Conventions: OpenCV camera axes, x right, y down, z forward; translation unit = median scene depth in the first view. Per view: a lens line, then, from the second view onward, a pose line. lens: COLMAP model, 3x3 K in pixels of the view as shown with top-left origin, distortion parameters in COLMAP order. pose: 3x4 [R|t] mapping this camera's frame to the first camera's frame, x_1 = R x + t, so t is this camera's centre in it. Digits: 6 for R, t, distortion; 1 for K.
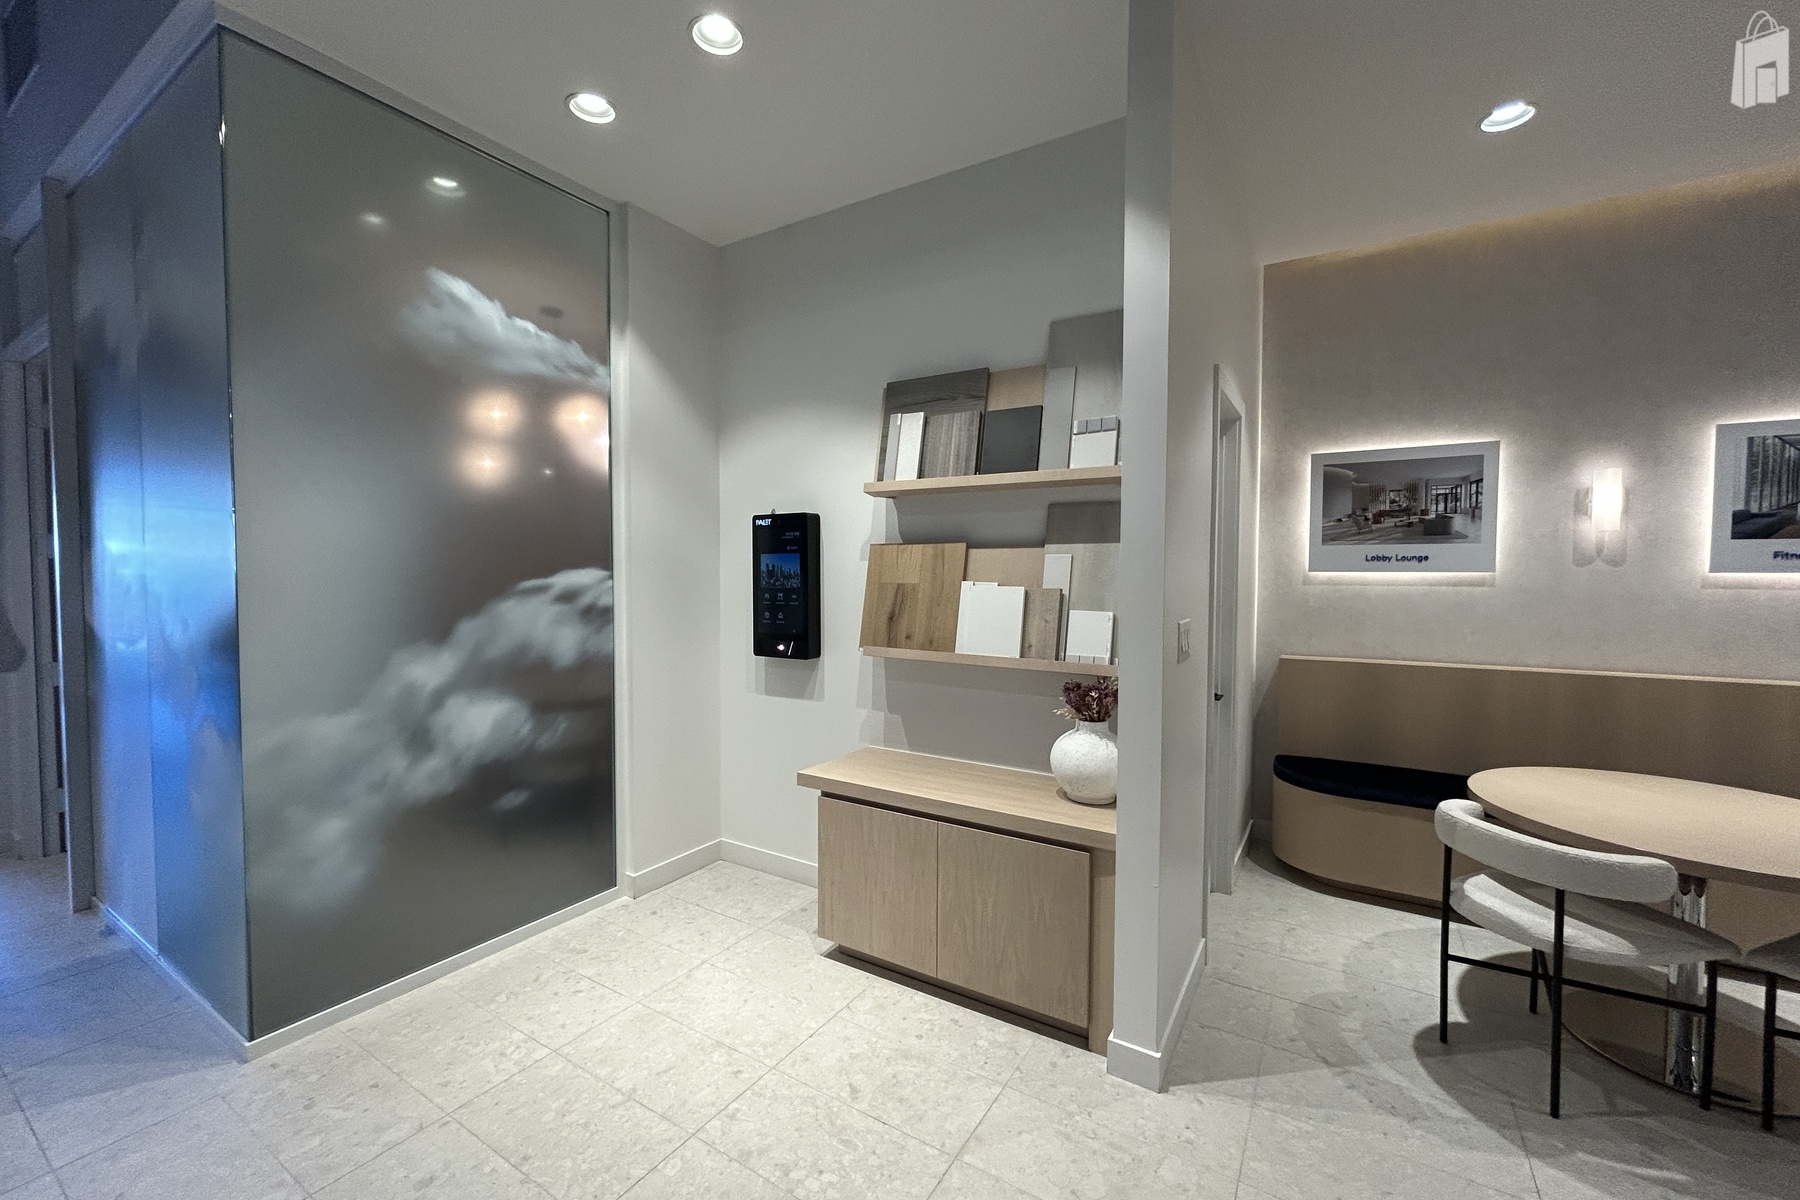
lens RADIAL K [[725.9, 0, 900.0], [0, 725.9, 600.0], [0, 0, 1]] dist [0.001027, -0.000176]
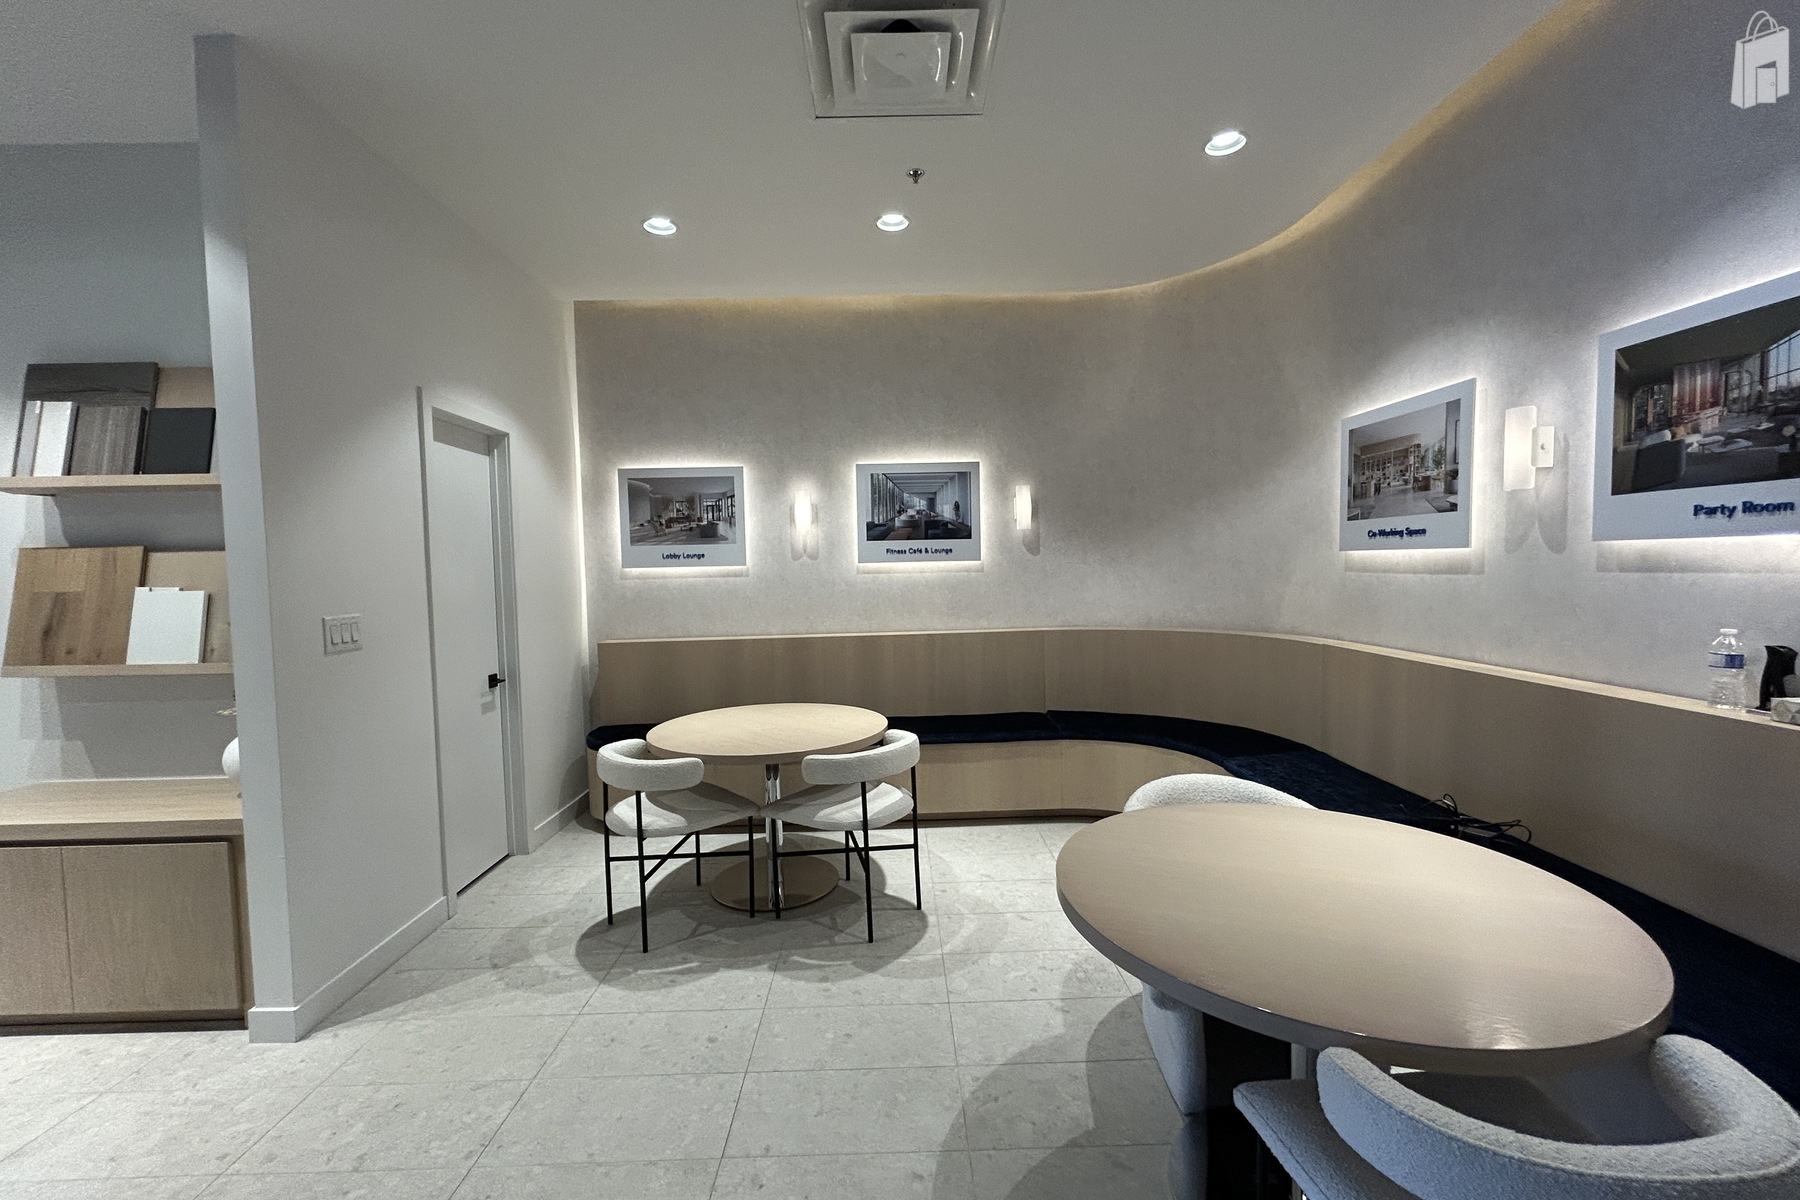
lens RADIAL K [[725.9, 0, 900.0], [0, 725.9, 600.0], [0, 0, 1]] dist [0.001027, -0.000176]
pose [[0.841109, -0.046038, 0.538903, 0.387600], [0.045045, 0.998872, 0.015027, 0.019481], [-0.538987, 0.011635, 0.842234, -0.303904]]
